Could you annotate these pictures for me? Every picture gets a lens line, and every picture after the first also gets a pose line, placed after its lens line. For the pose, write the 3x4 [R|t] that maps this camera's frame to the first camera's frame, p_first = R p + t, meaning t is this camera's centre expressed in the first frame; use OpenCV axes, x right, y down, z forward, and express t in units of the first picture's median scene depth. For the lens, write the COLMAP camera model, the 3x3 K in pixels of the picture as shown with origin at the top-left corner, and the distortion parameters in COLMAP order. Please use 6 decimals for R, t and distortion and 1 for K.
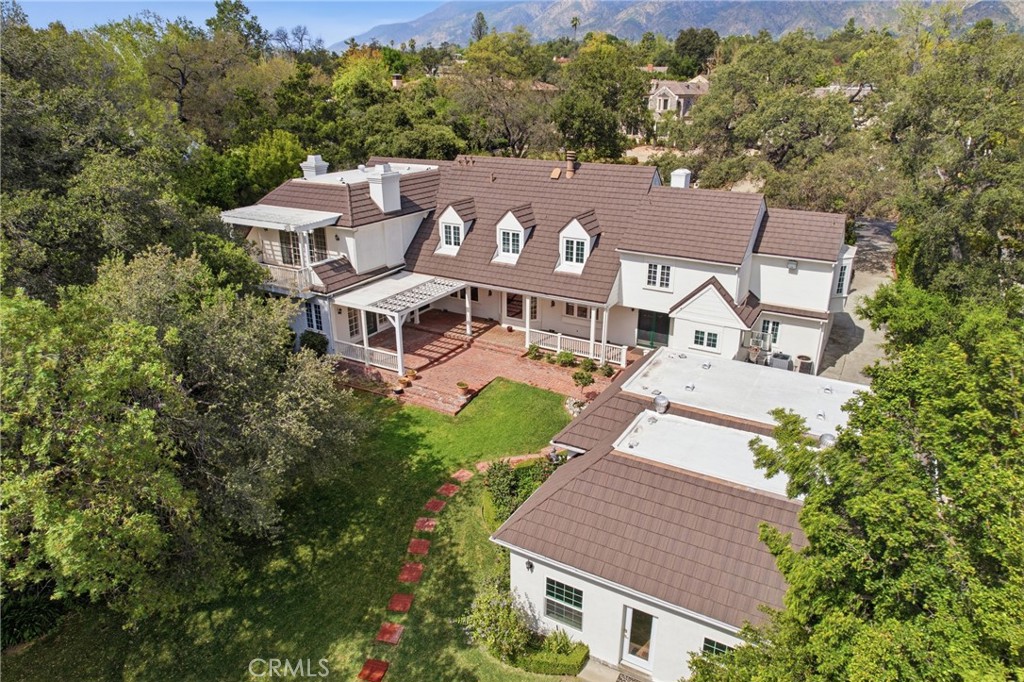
lens RADIAL K [[653.7, 0, 512.5], [0, 653.7, 341.1], [0, 0, 1]] dist [-0.039202, -0.000292]
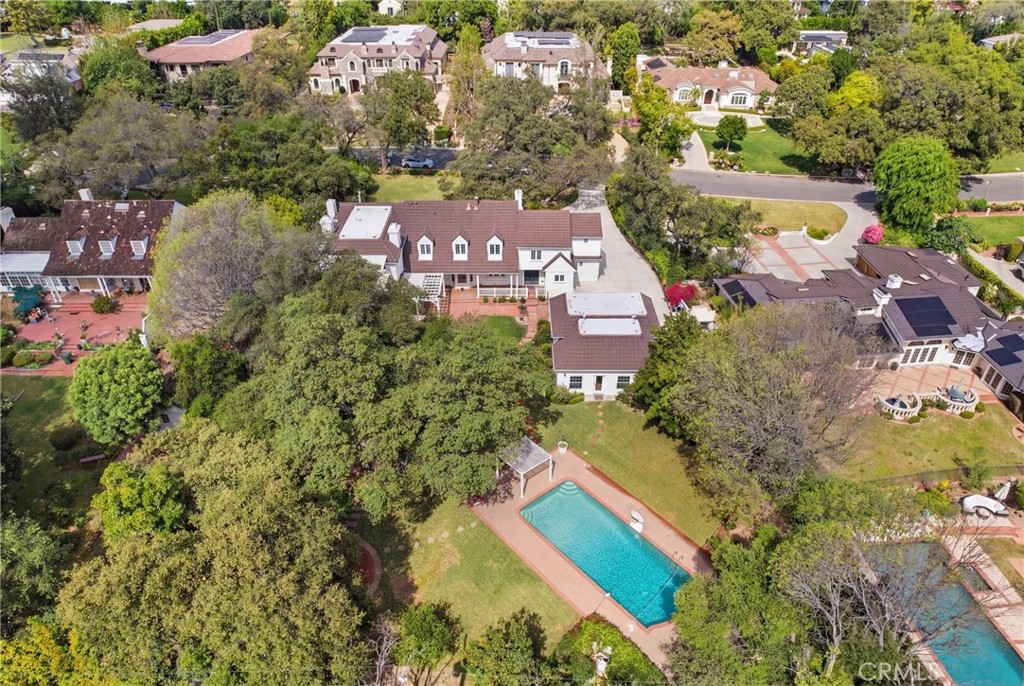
lens RADIAL K [[653.7, 0, 507.5], [0, 653.7, 338.2], [0, 0, 1]] dist [-0.039202, -0.000292]
pose [[0.870194, -0.269472, 0.412490, -0.857315], [0.182164, 0.953824, 0.238821, -0.374987], [-0.457798, -0.132679, 0.879100, -0.972819]]
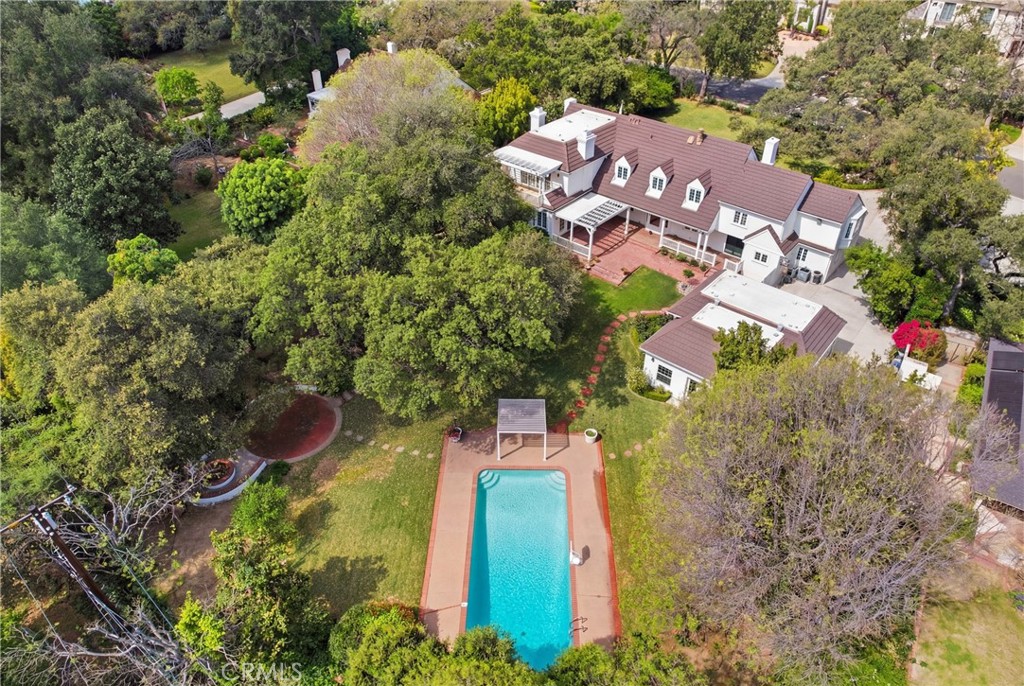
lens RADIAL K [[653.7, 0, 517.4], [0, 653.7, 334.3], [0, 0, 1]] dist [-0.039202, -0.000292]
pose [[0.982028, 0.112887, -0.151256, -0.065677], [-0.068589, 0.960071, 0.271219, -0.227256], [0.175834, -0.255970, 0.950559, -0.836743]]
